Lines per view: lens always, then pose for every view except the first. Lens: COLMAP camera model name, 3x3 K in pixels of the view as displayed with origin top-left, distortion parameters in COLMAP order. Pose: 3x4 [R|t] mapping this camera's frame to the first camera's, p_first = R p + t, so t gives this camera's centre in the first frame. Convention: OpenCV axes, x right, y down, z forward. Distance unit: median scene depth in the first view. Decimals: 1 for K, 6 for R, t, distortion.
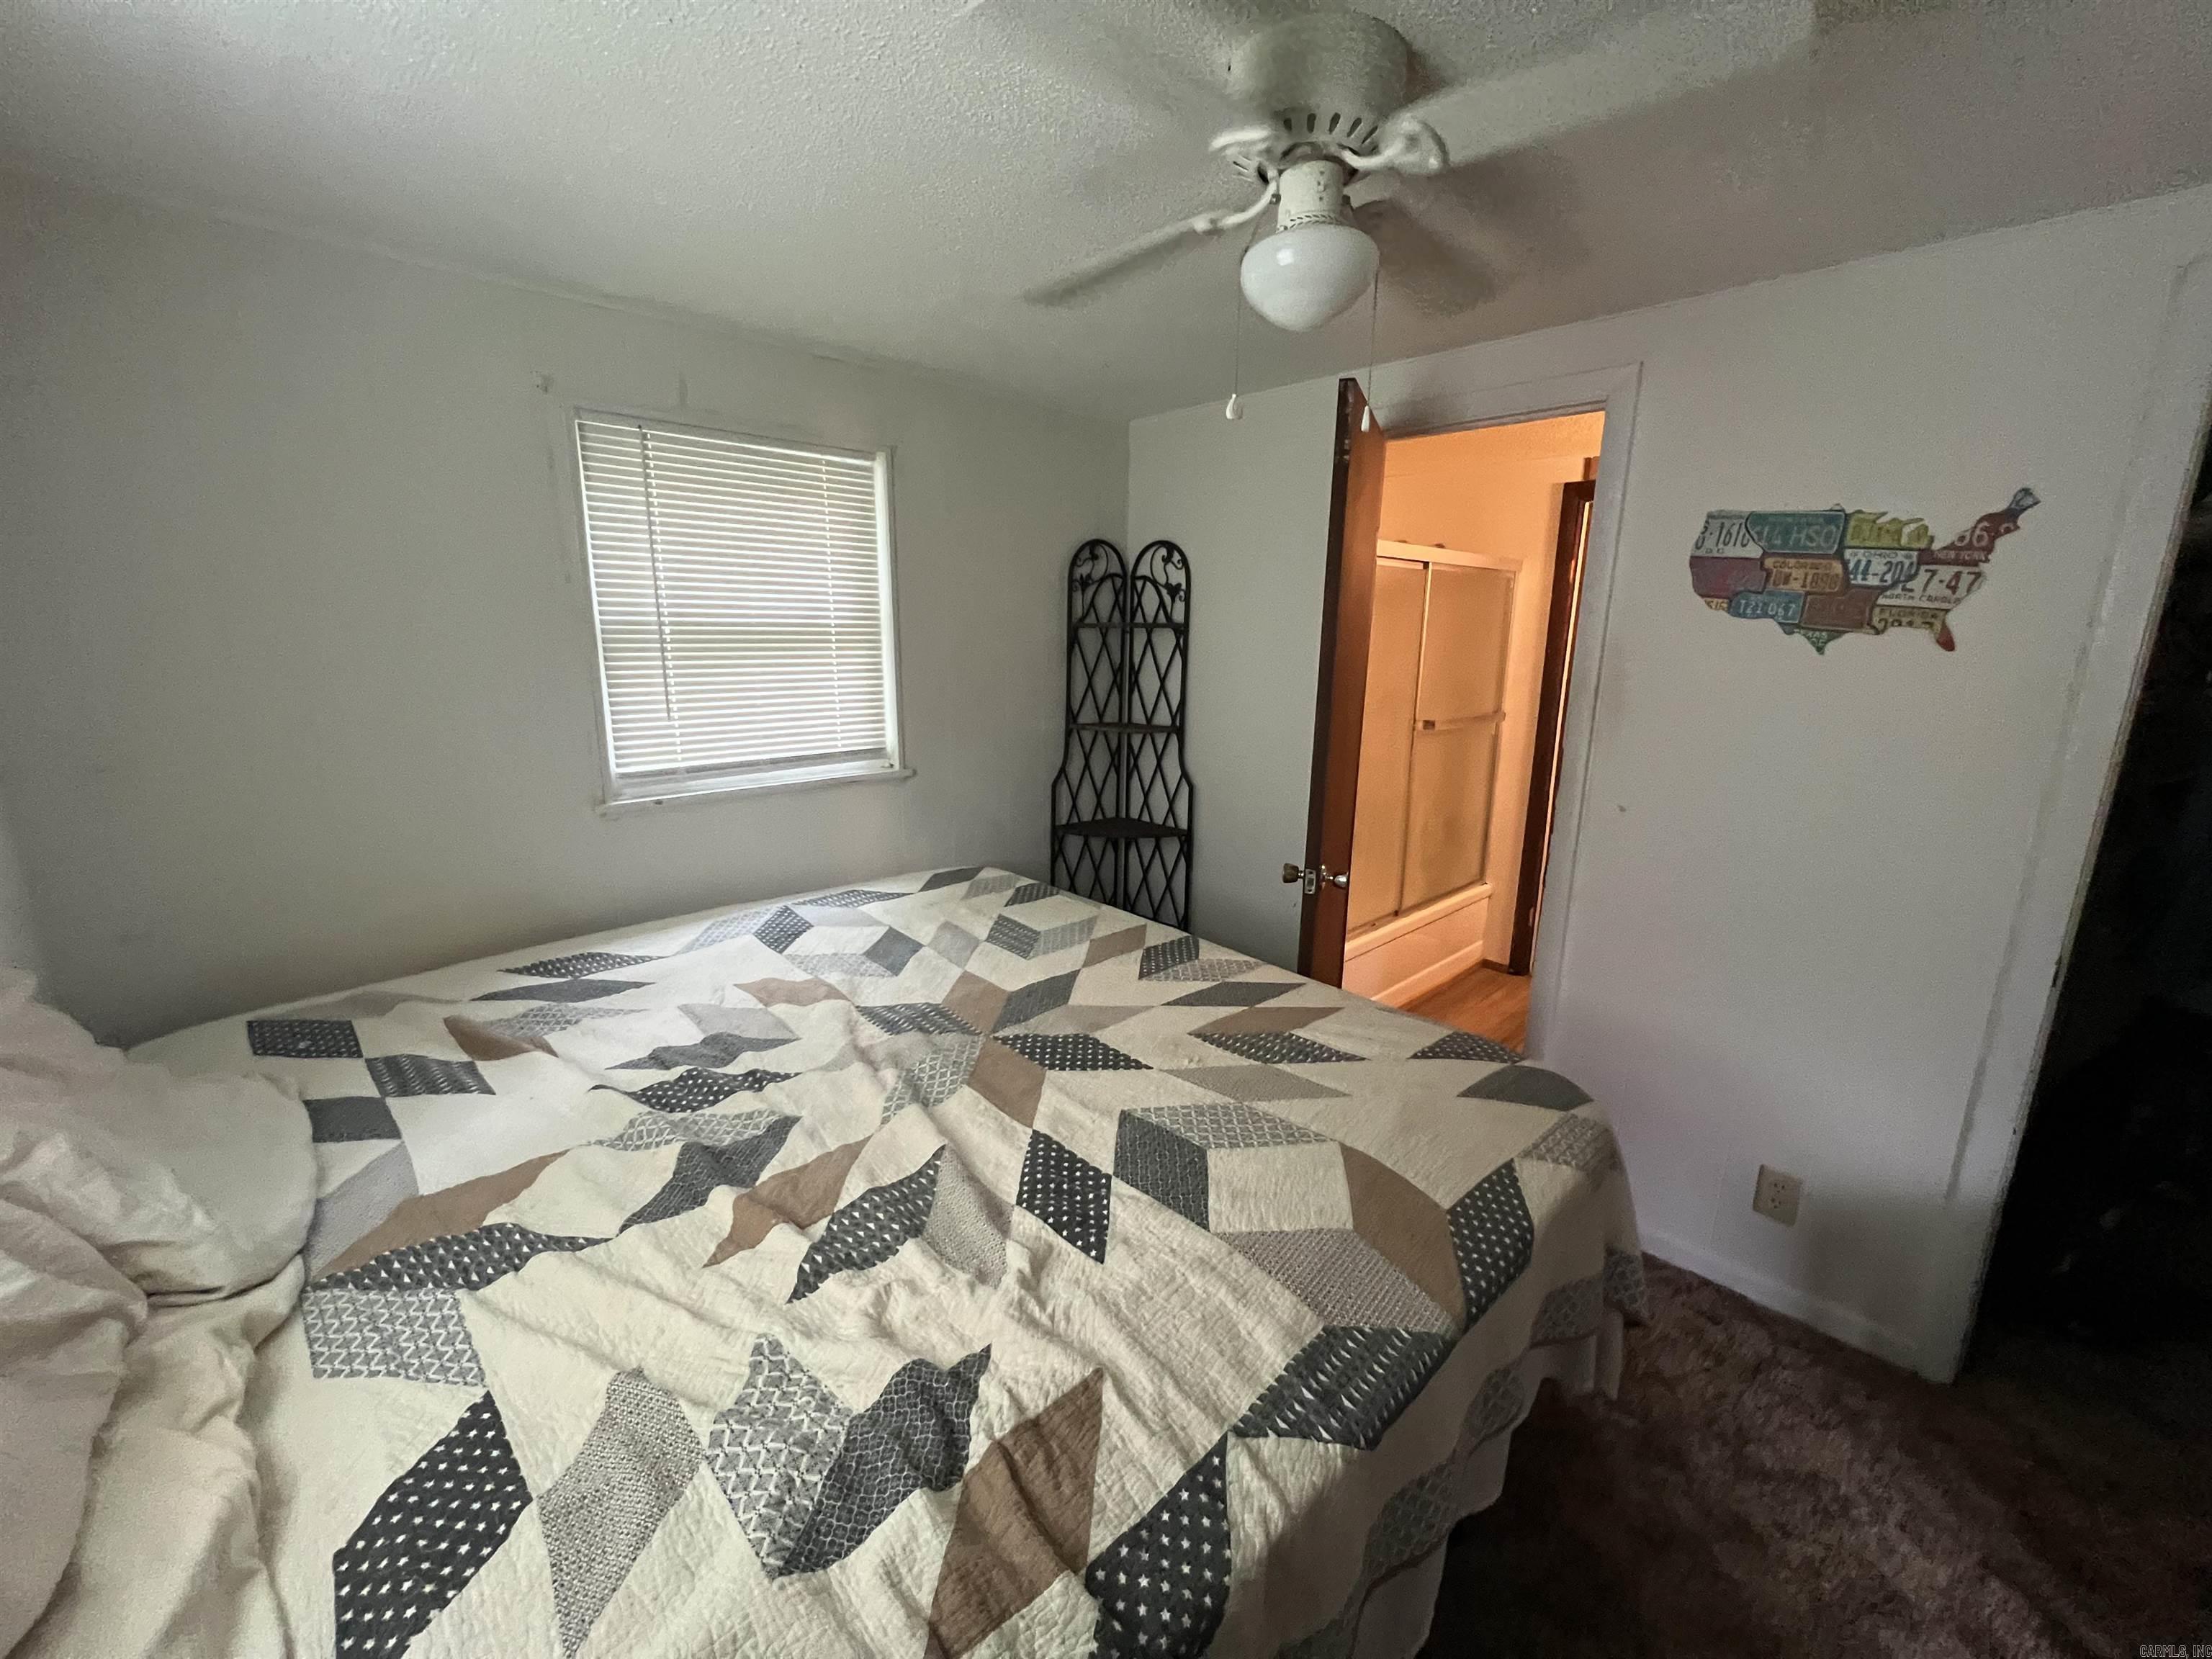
lens RADIAL K [[892.9, 0, 1107.1], [0, 892.9, 824.5], [0, 0, 1]] dist [-0.003036, 0.001019]
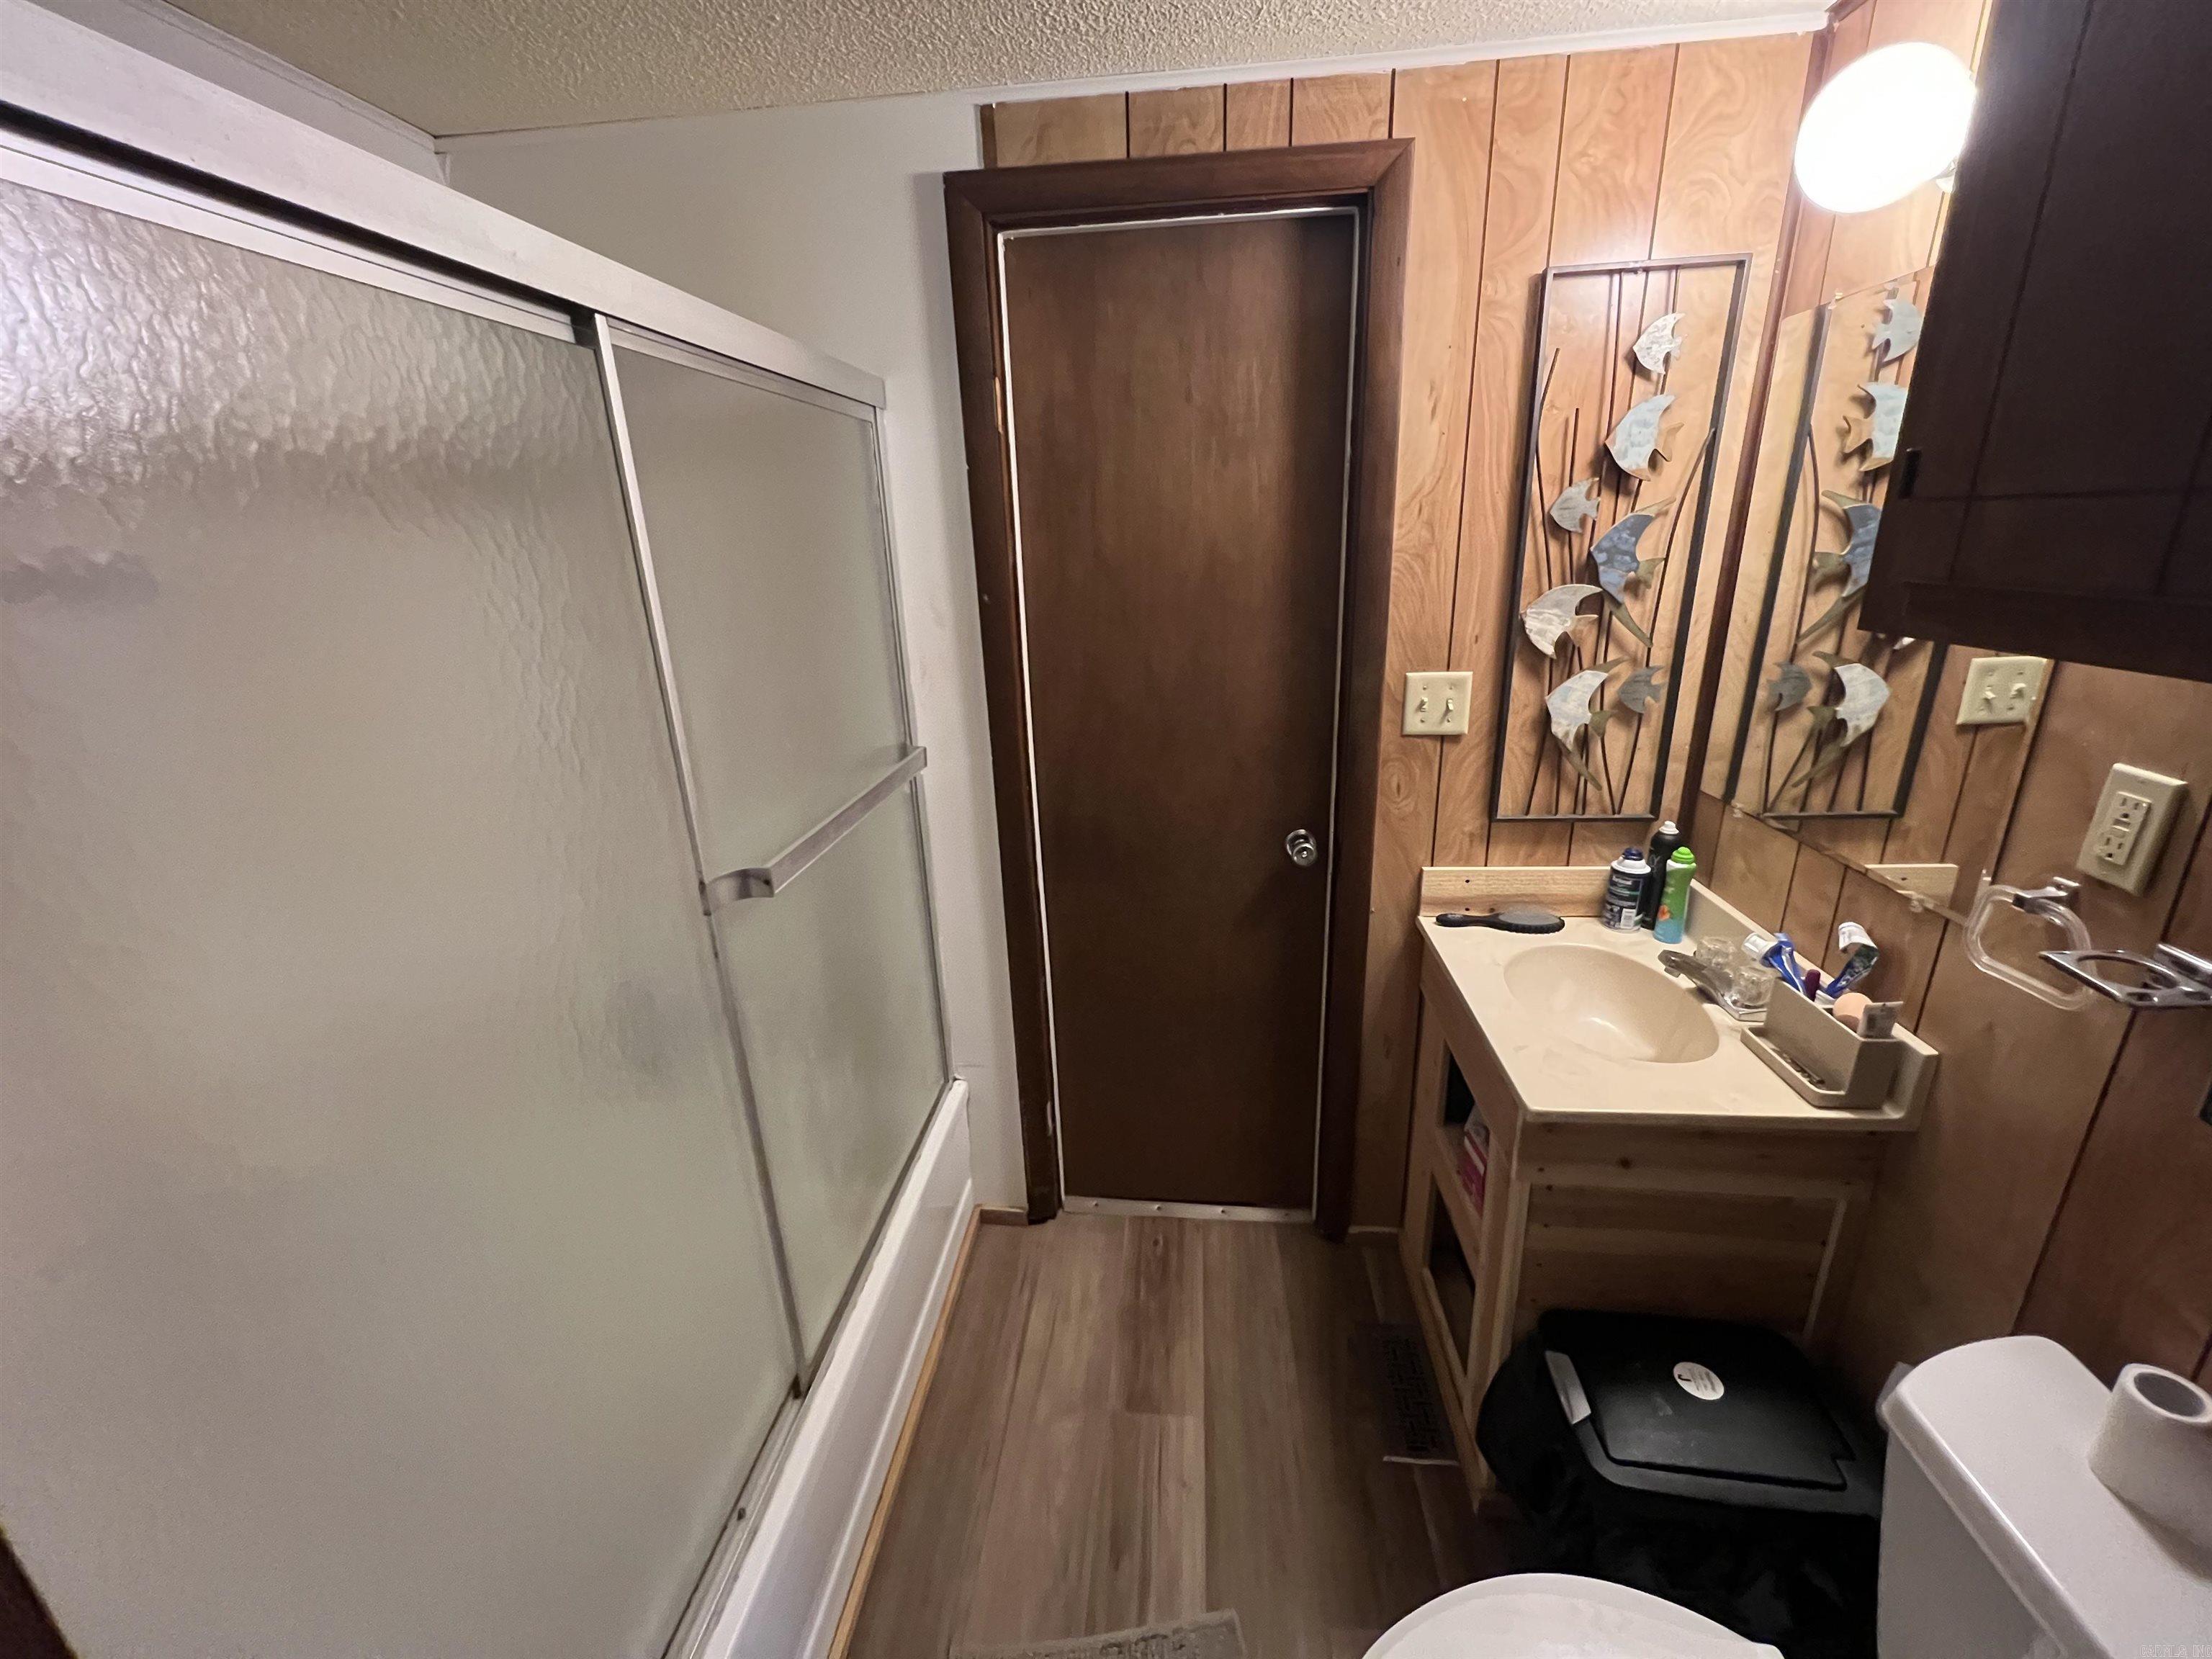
lens RADIAL K [[895.4, 0, 1105.5], [0, 895.4, 831.2], [0, 0, 1]] dist [-0.002512, 0.000232]
pose [[0.758983, -0.247386, 0.602283, 0.595340], [0.189238, 0.968891, 0.159496, -0.345338], [-0.623004, -0.007080, 0.782187, 1.495824]]
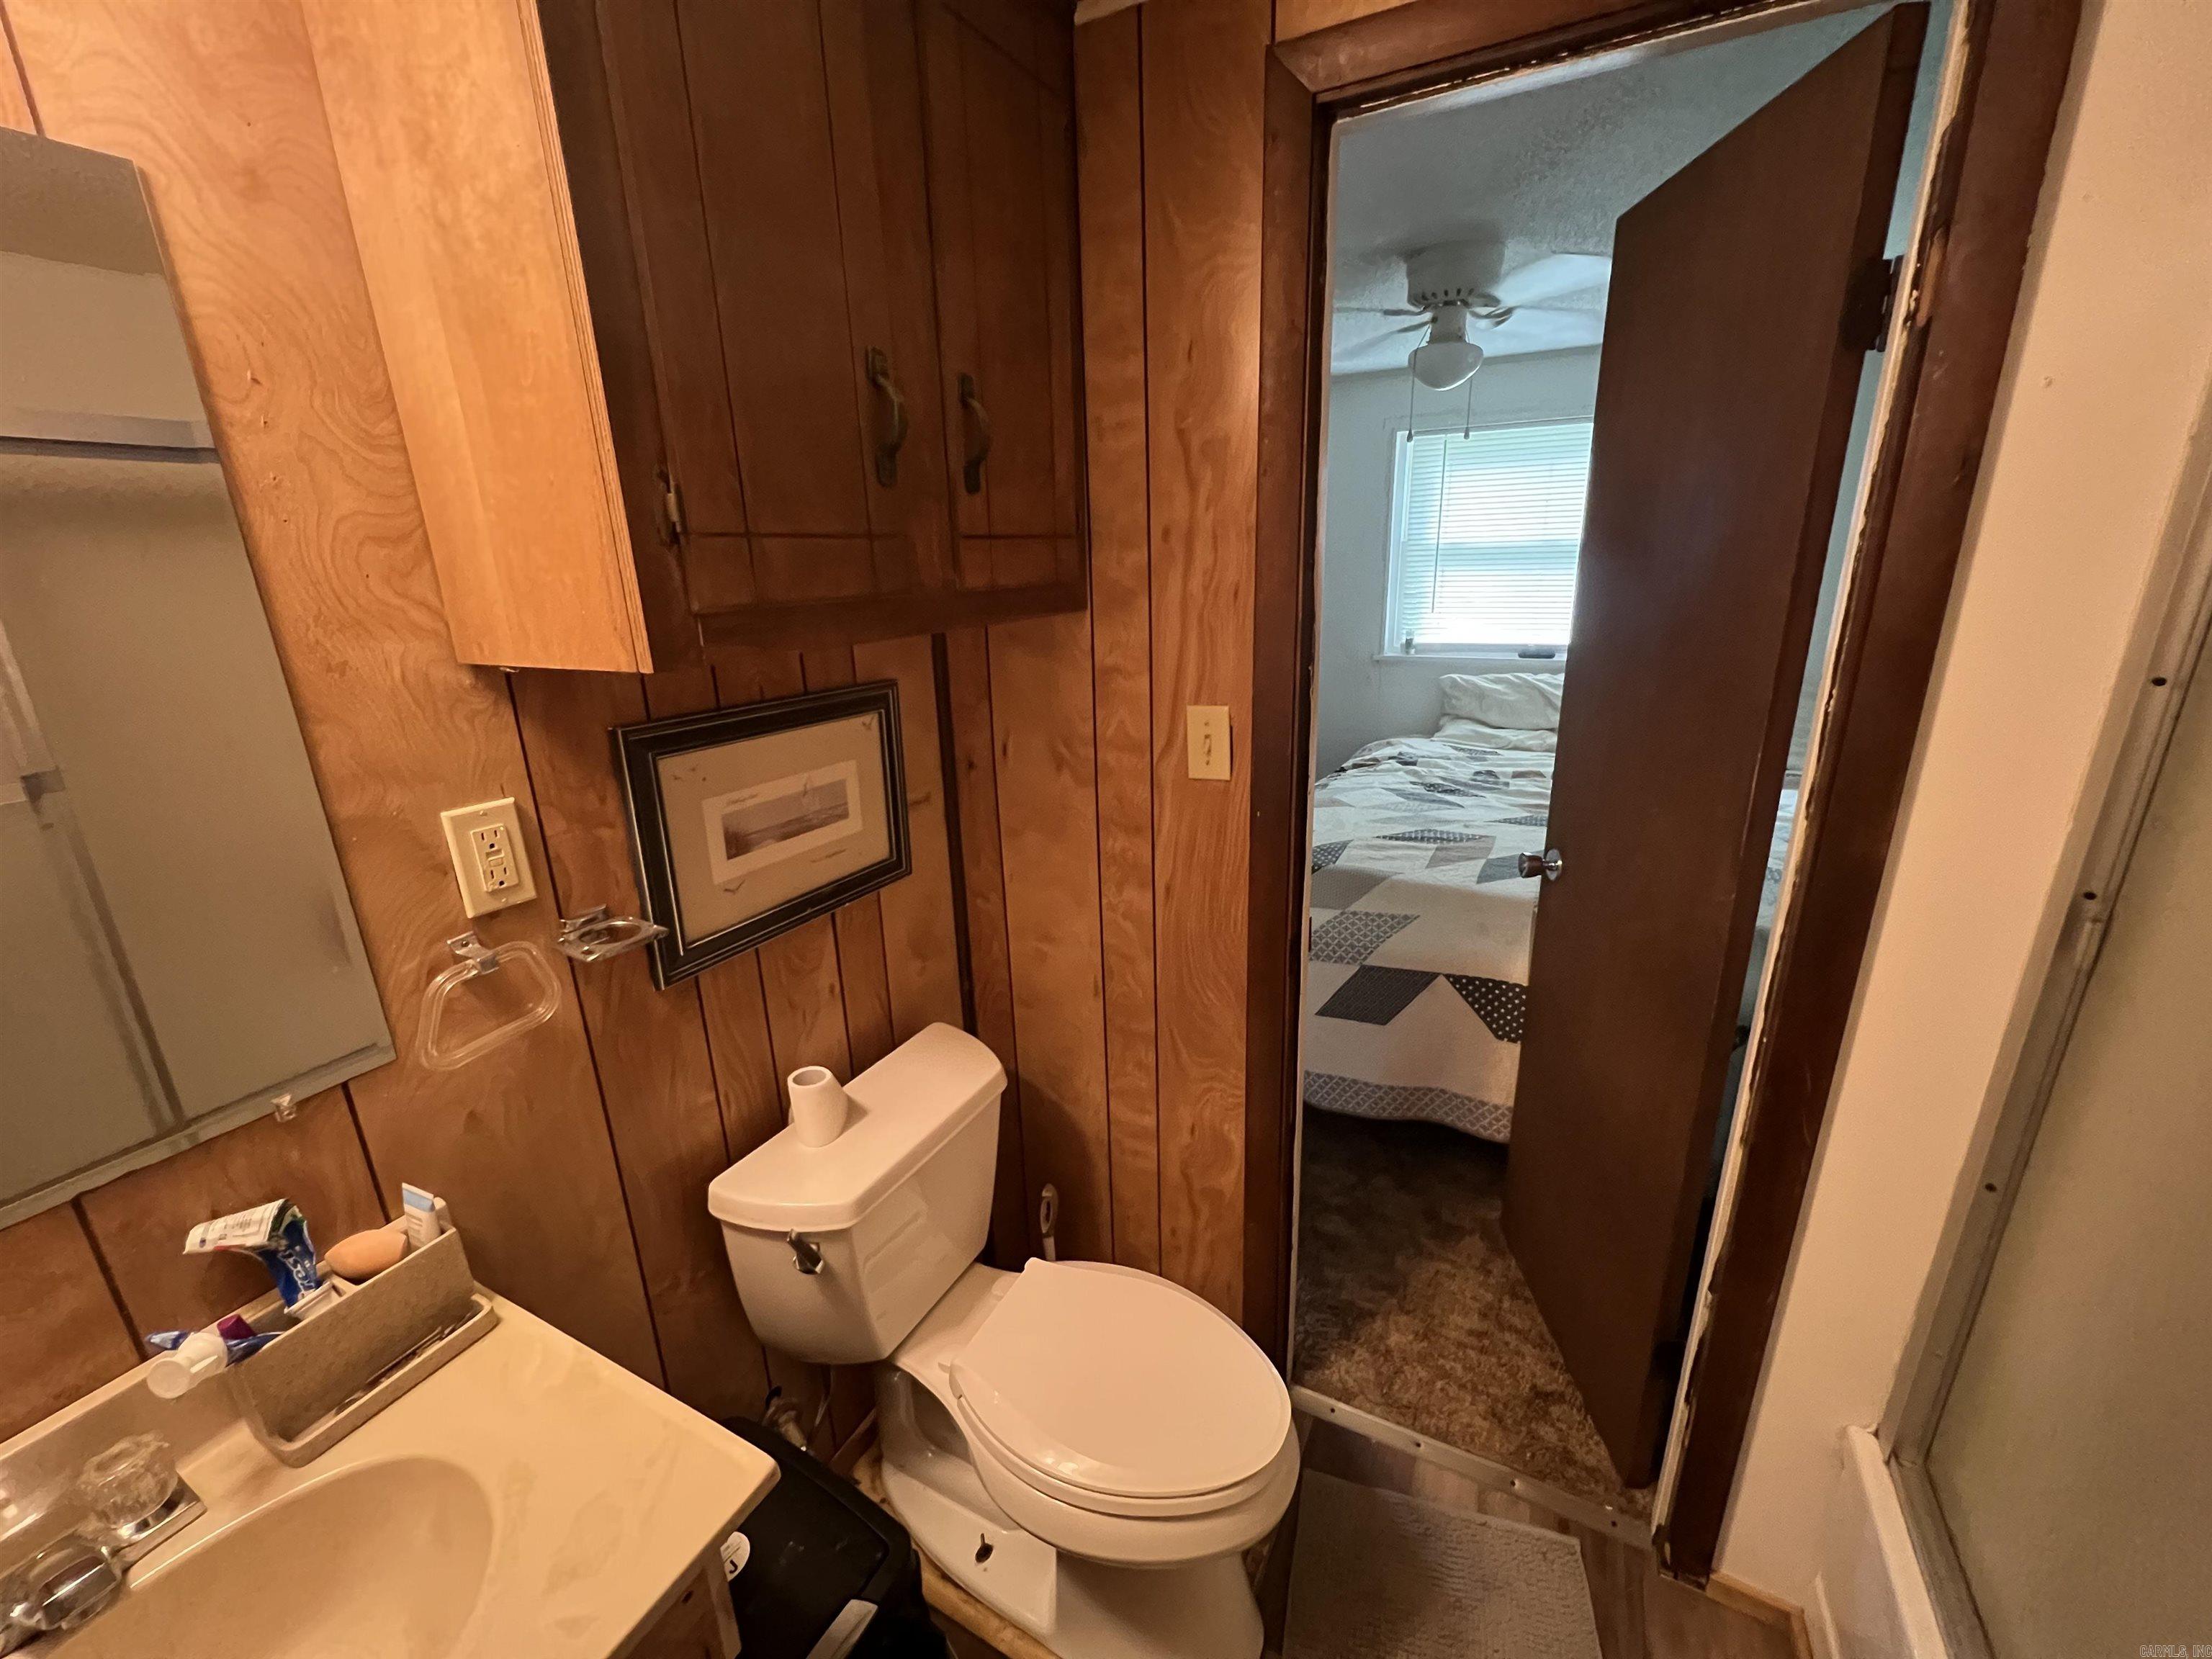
lens RADIAL K [[895.4, 0, 1104.4], [0, 895.4, 834.0], [0, 0, 1]] dist [-0.002512, 0.000232]
pose [[-0.948921, 0.101802, -0.298639, 1.217064], [-0.057399, 0.875022, 0.480668, -0.465063], [0.310249, 0.473257, -0.824484, 2.162685]]
